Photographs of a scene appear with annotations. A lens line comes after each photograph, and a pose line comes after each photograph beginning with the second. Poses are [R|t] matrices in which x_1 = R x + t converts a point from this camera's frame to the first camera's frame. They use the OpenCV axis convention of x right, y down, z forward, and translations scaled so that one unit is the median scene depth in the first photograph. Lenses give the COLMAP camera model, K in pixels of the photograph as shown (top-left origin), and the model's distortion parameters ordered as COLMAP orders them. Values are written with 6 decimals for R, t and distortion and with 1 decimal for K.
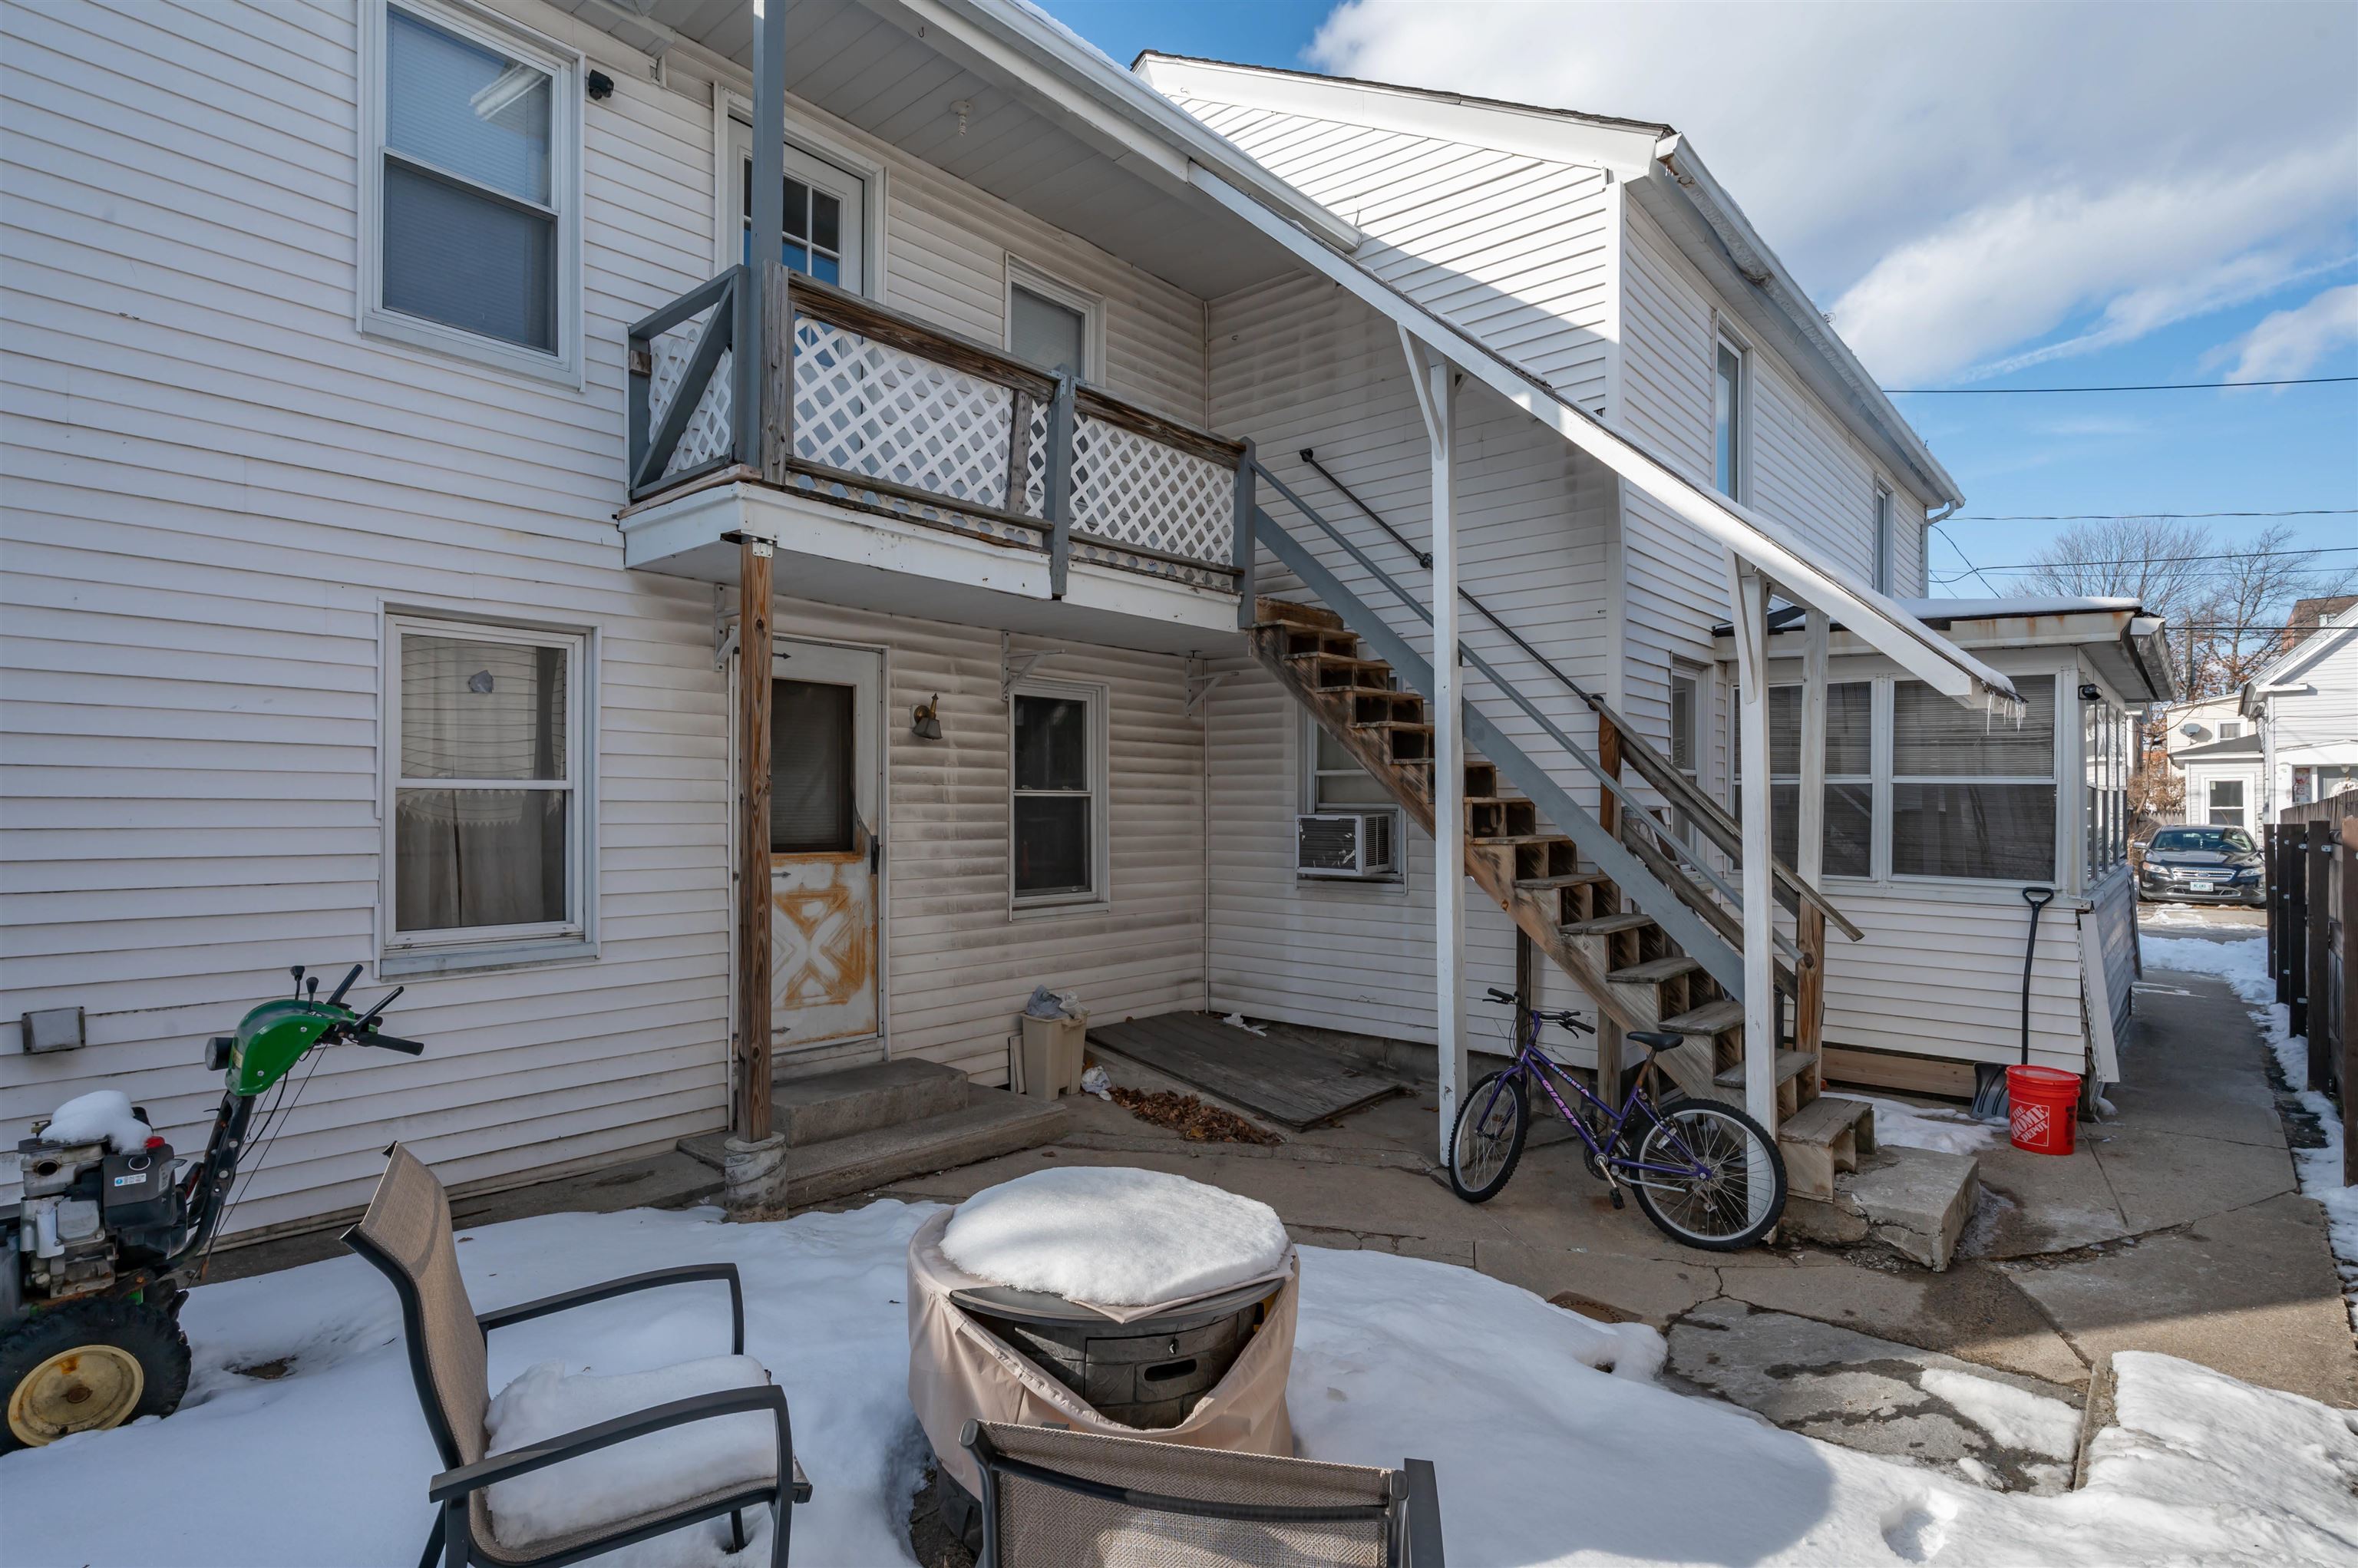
lens RADIAL K [[1162.2, 0, 1167.6], [0, 1162.2, 819.2], [0, 0, 1]] dist [-0.004647, 0.001878]
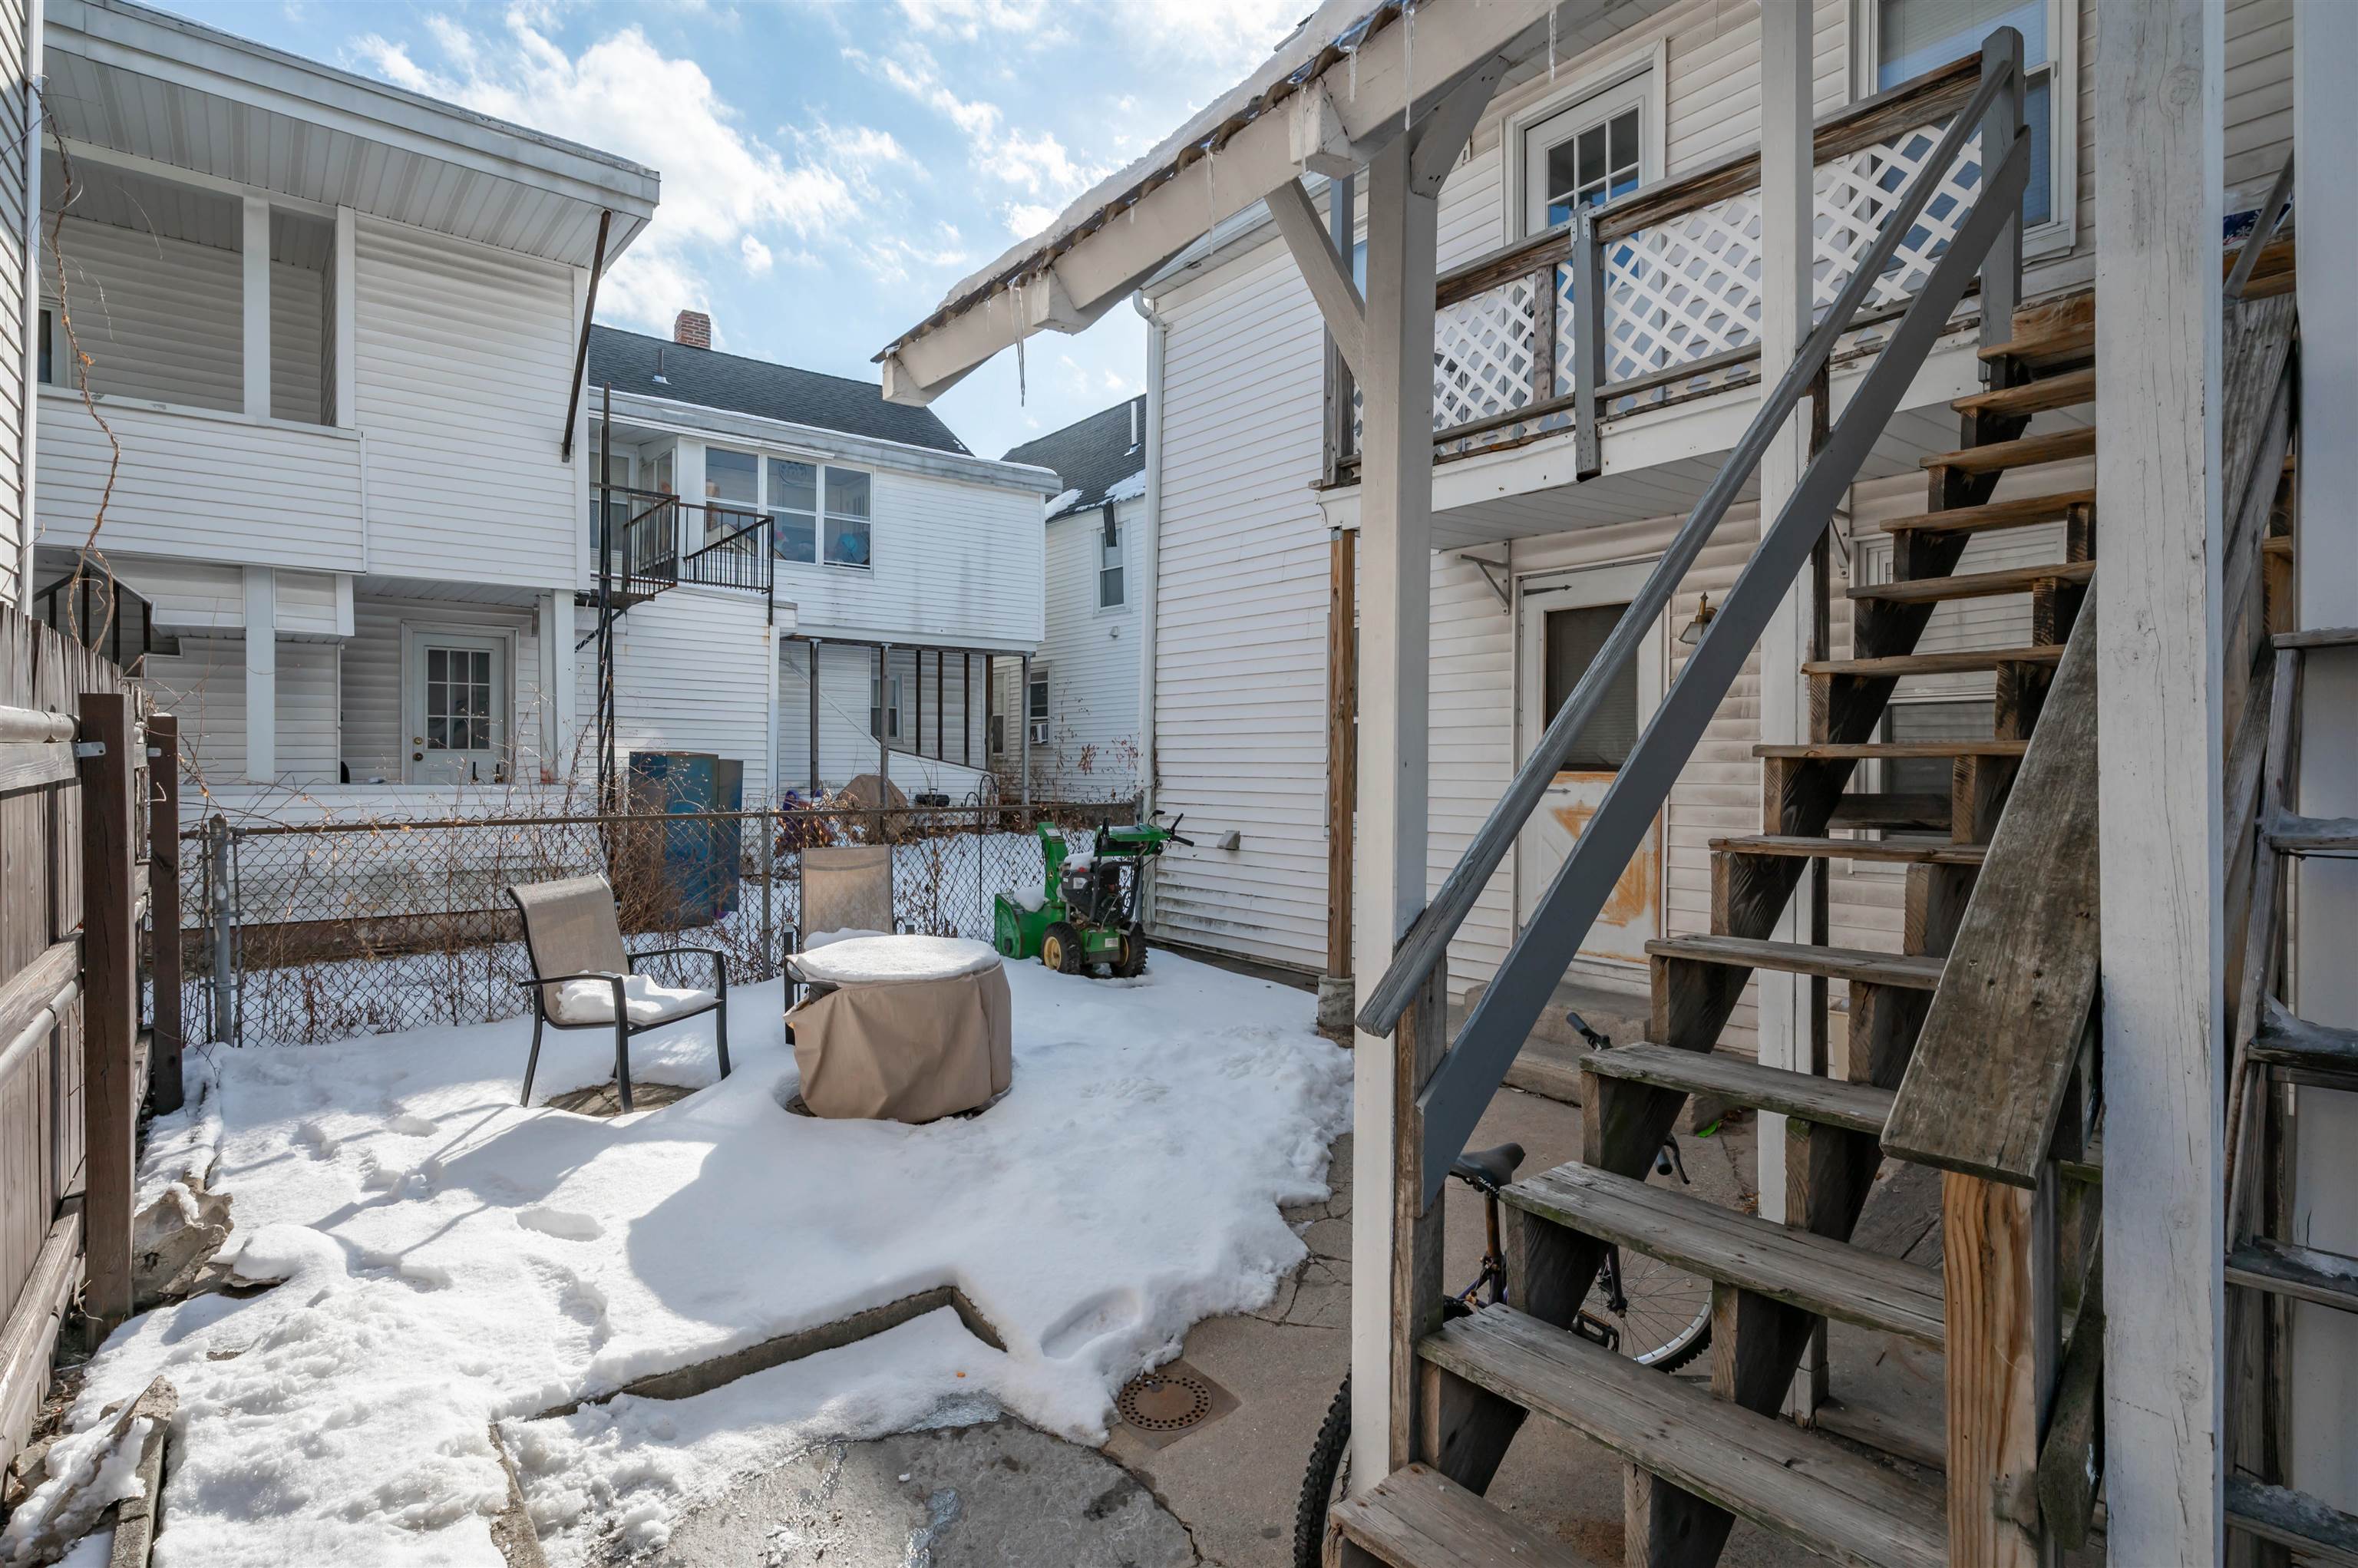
lens RADIAL K [[1162.2, 0, 1178.0], [0, 1162.2, 762.9], [0, 0, 1]] dist [-0.004647, 0.001878]
pose [[-0.171630, -0.000134, -0.985161, 0.764288], [-0.007635, 0.999970, 0.001194, 0.022552], [0.985132, 0.007726, -0.171626, 0.806771]]
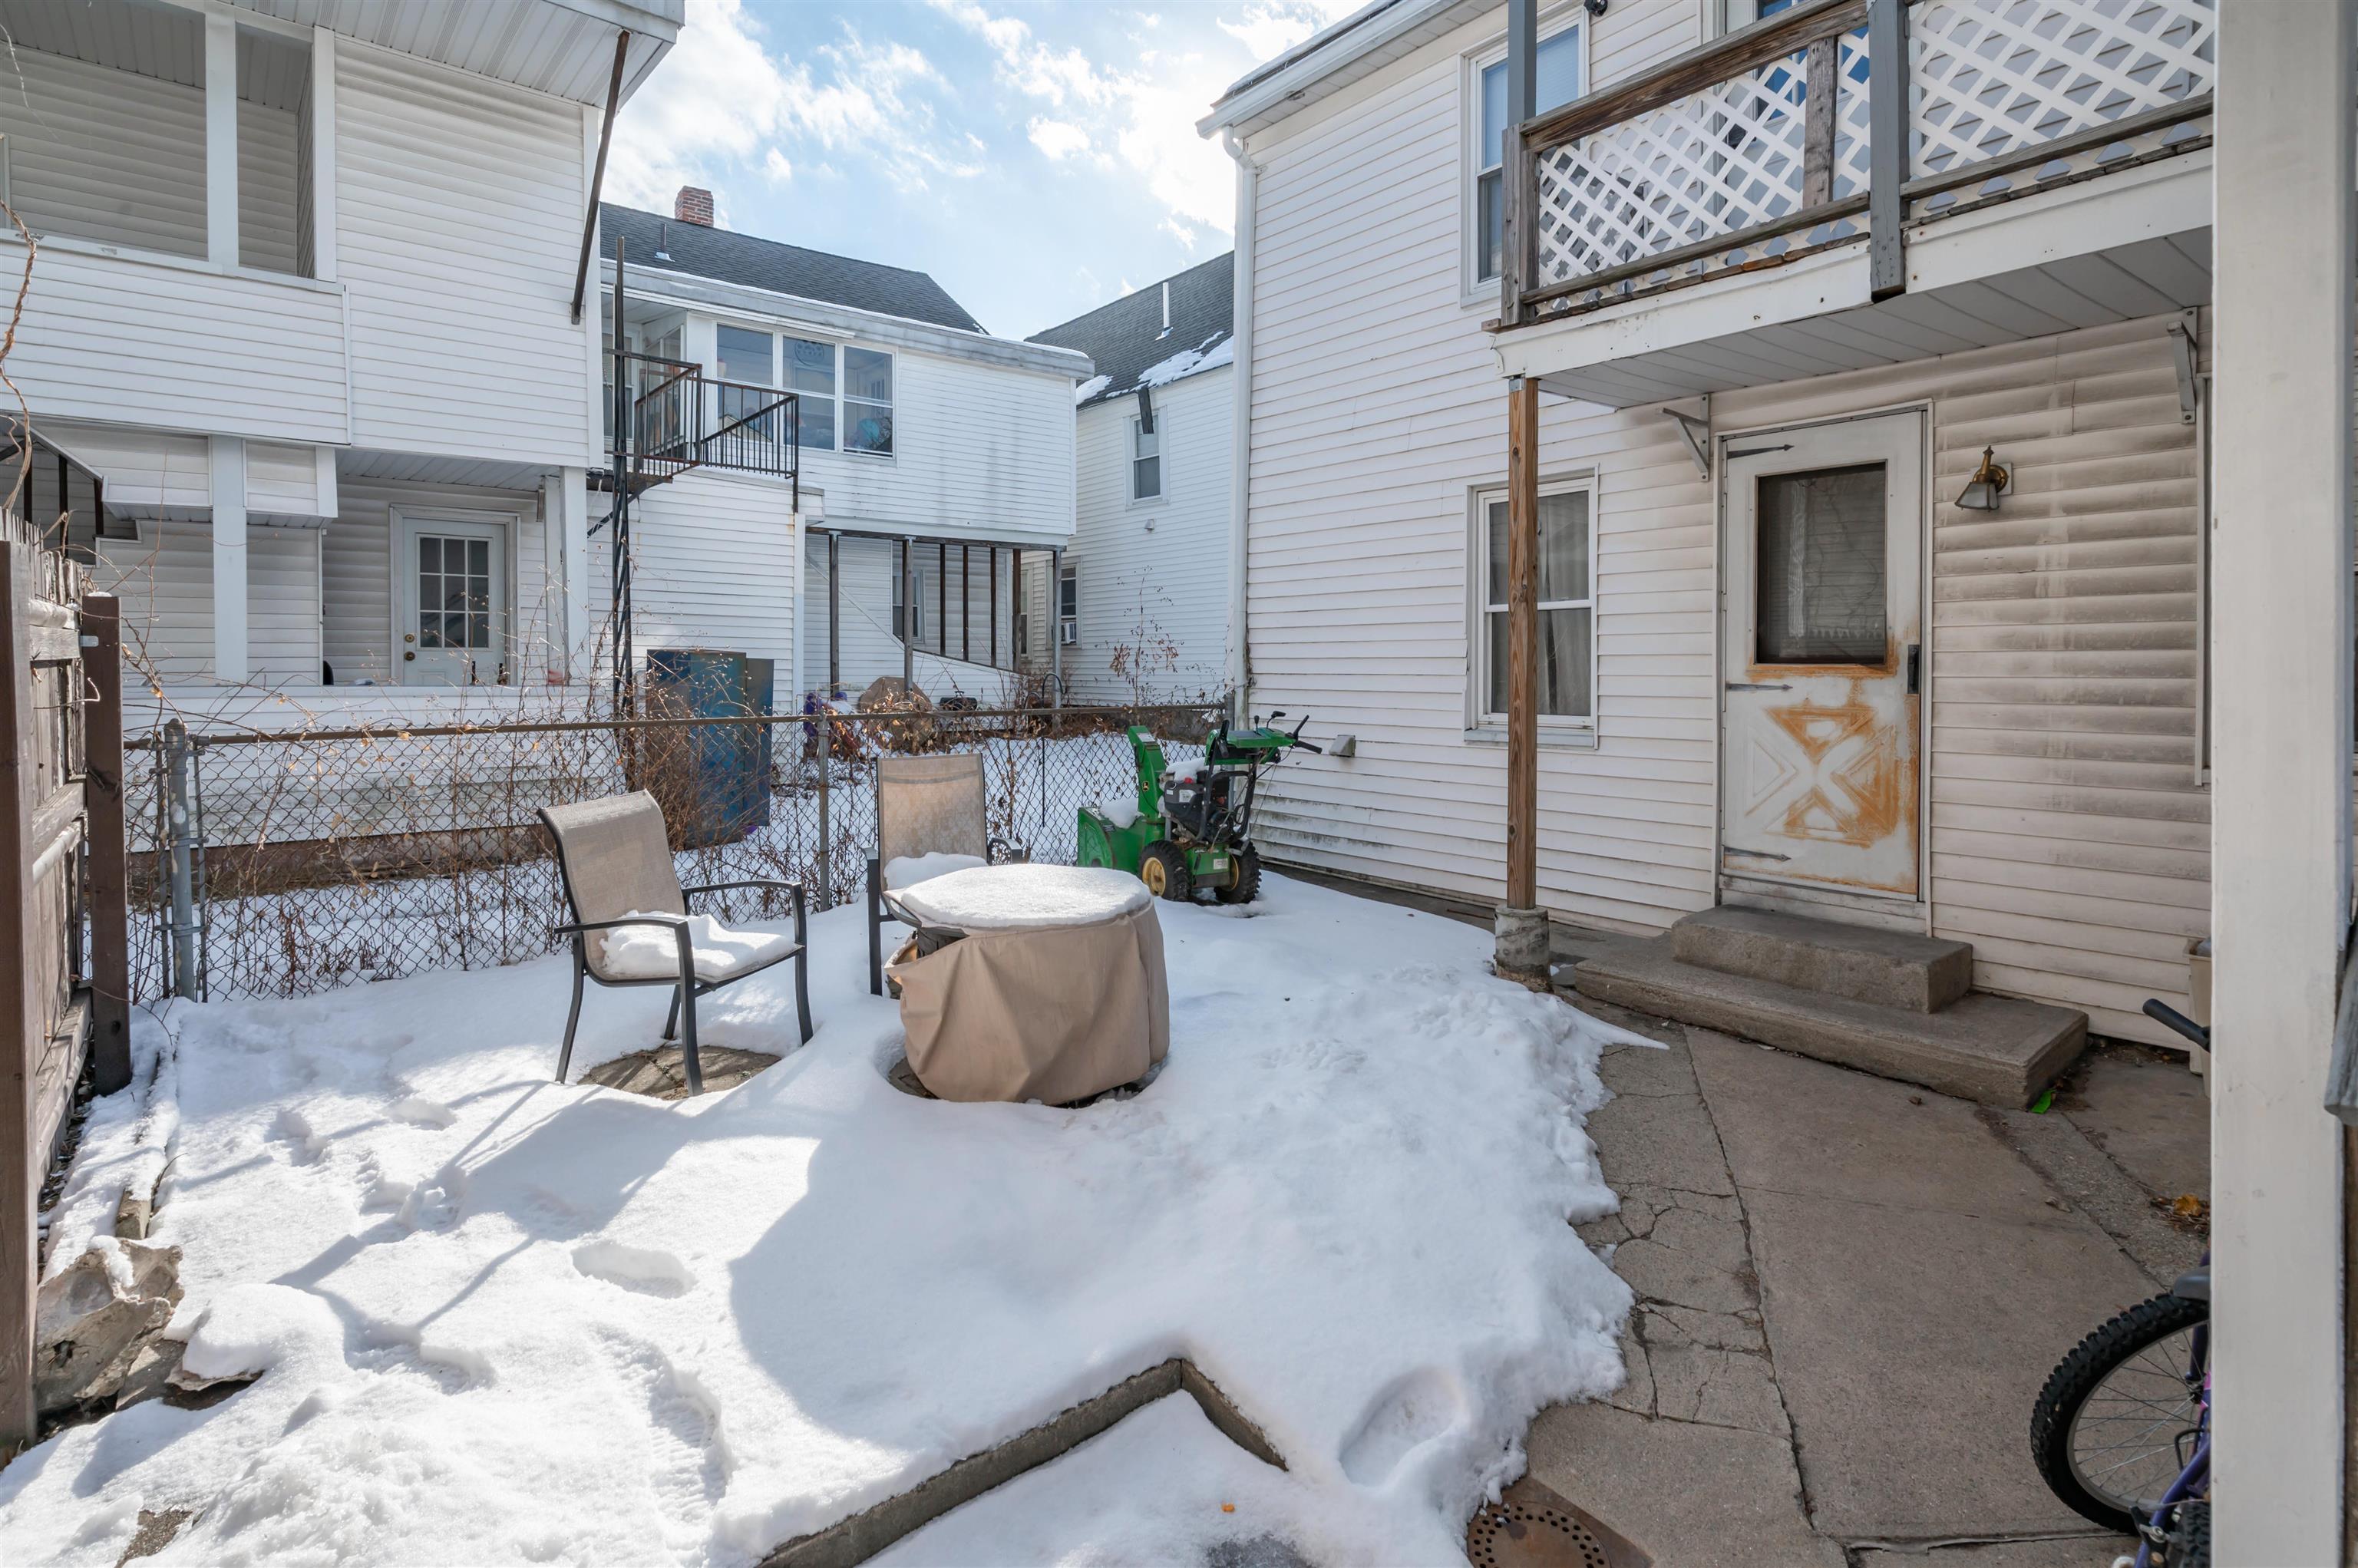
lens RADIAL K [[1162.2, 0, 1185.9], [0, 1162.2, 677.2], [0, 0, 1]] dist [-0.004647, 0.001878]
pose [[-0.155949, 0.008713, -0.987727, 0.624999], [-0.005359, 0.999939, 0.009667, 0.032432], [0.987751, 0.006800, -0.155892, 0.660086]]
